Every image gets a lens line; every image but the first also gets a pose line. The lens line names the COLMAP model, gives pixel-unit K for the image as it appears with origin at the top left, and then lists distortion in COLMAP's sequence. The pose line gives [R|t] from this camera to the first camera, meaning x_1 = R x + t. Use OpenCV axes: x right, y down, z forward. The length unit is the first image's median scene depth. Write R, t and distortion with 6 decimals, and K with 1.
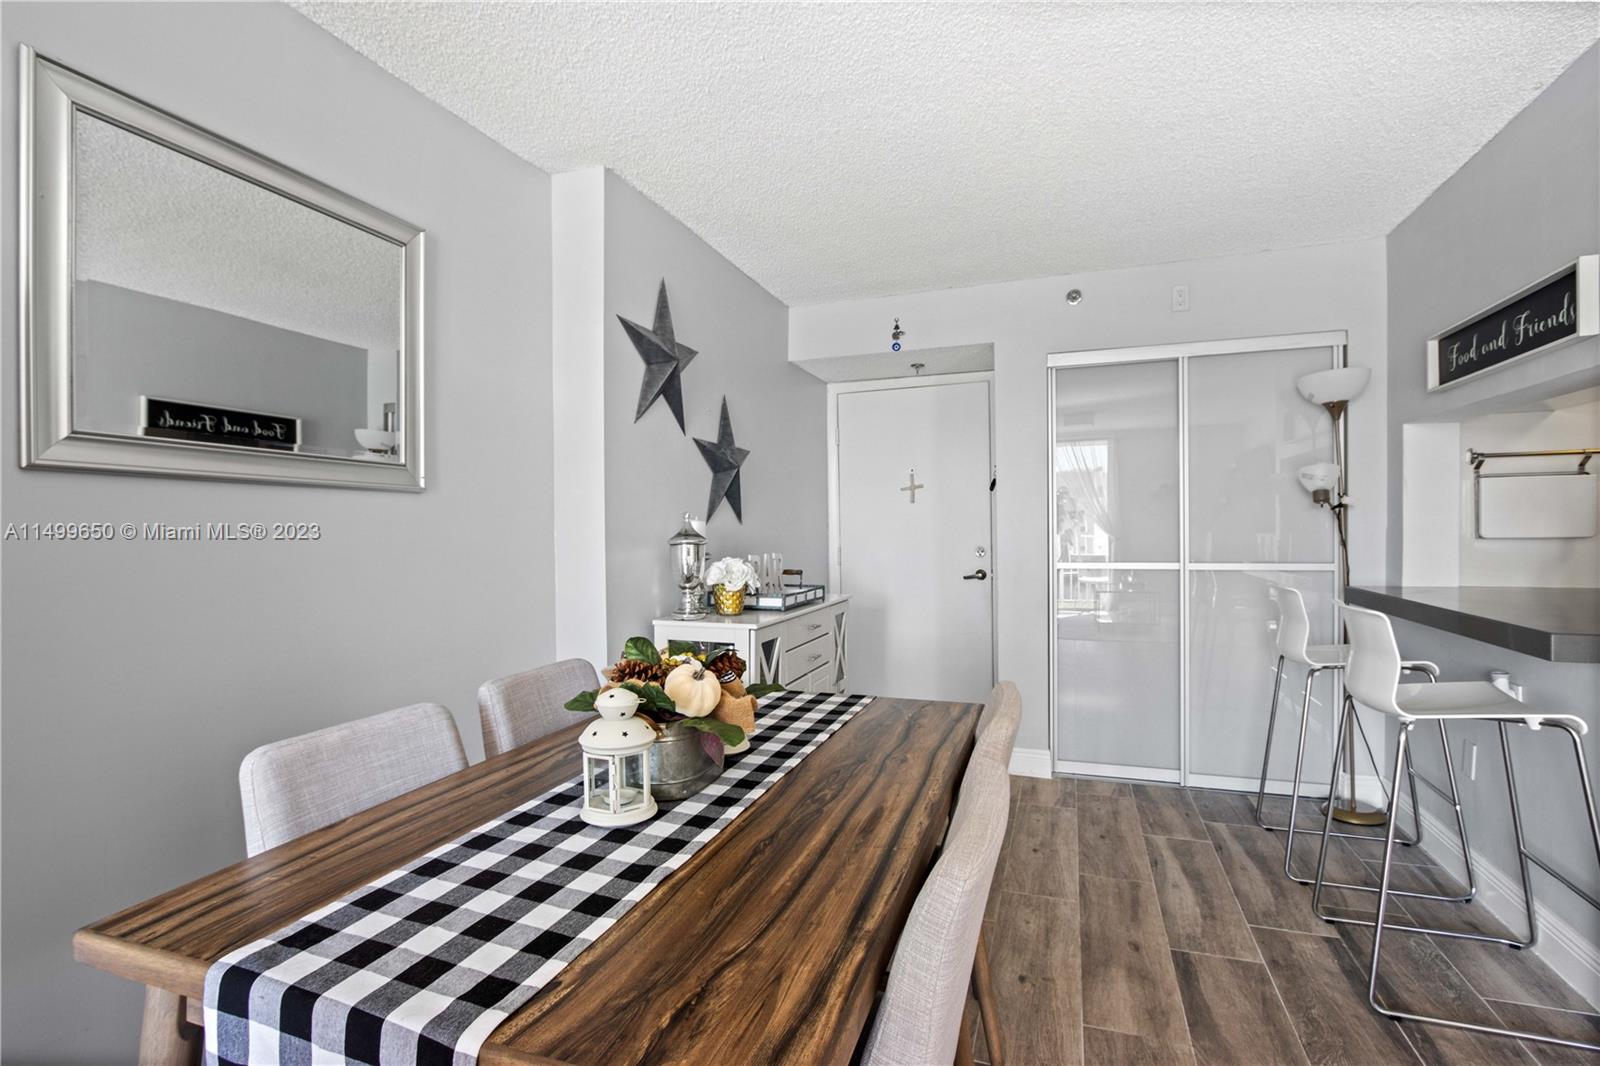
lens RADIAL K [[781.3, 0, 788.9], [0, 781.3, 536.5], [0, 0, 1]] dist [-0.013712, 0.001026]
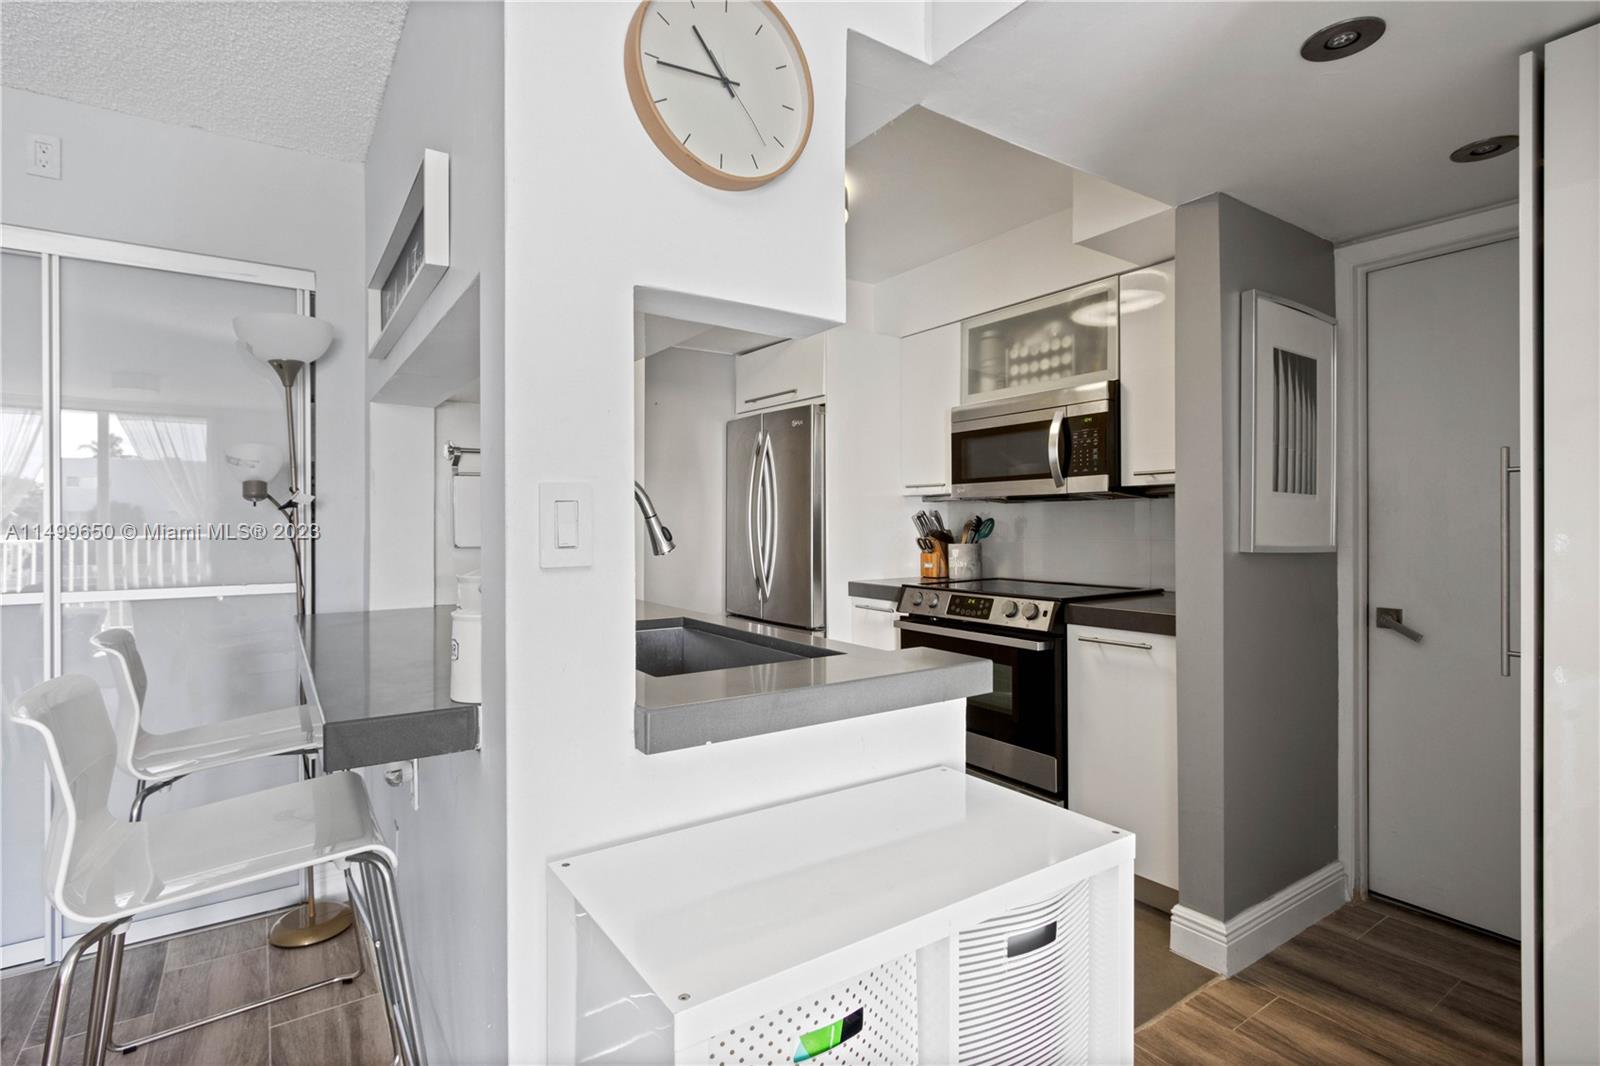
lens RADIAL K [[781.3, 0, 776.0], [0, 781.3, 522.5], [0, 0, 1]] dist [-0.013712, 0.001026]
pose [[0.585892, 0.011464, 0.810308, 0.425062], [0.005299, 0.999824, -0.017976, -0.008452], [-0.810372, 0.014826, 0.585728, 0.226019]]
